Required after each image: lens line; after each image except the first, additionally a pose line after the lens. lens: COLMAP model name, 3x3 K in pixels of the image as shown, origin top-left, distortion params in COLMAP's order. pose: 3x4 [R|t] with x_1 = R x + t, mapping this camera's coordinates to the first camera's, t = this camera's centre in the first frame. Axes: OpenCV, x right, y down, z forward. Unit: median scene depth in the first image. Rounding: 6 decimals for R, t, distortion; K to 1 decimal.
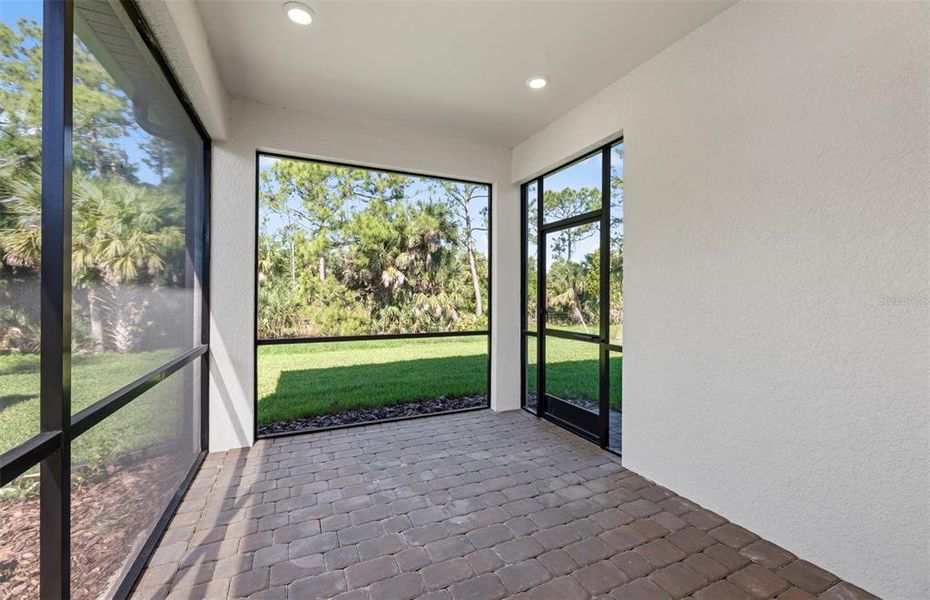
lens RADIAL K [[374.7, 0, 464.6], [0, 374.7, 287.0], [0, 0, 1]] dist [-0.000728, -0.000070]
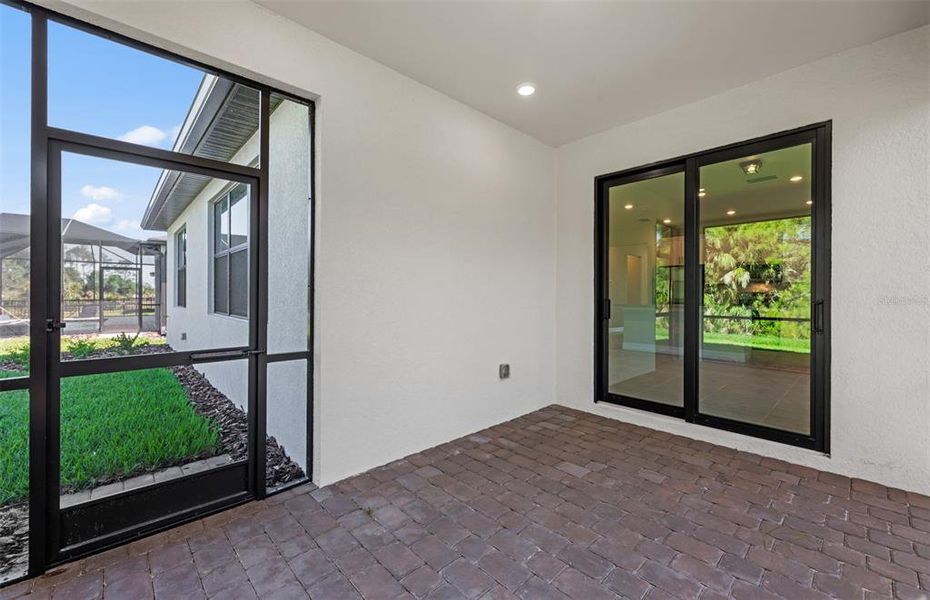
lens RADIAL K [[380.9, 0, 465.4], [0, 380.9, 284.3], [0, 0, 1]] dist [0.001517, 0.000075]
pose [[-0.314305, 0.018376, 0.949144, -0.587445], [-0.021694, 0.999413, -0.026533, 0.027740], [-0.949074, -0.028931, -0.313722, 1.080441]]
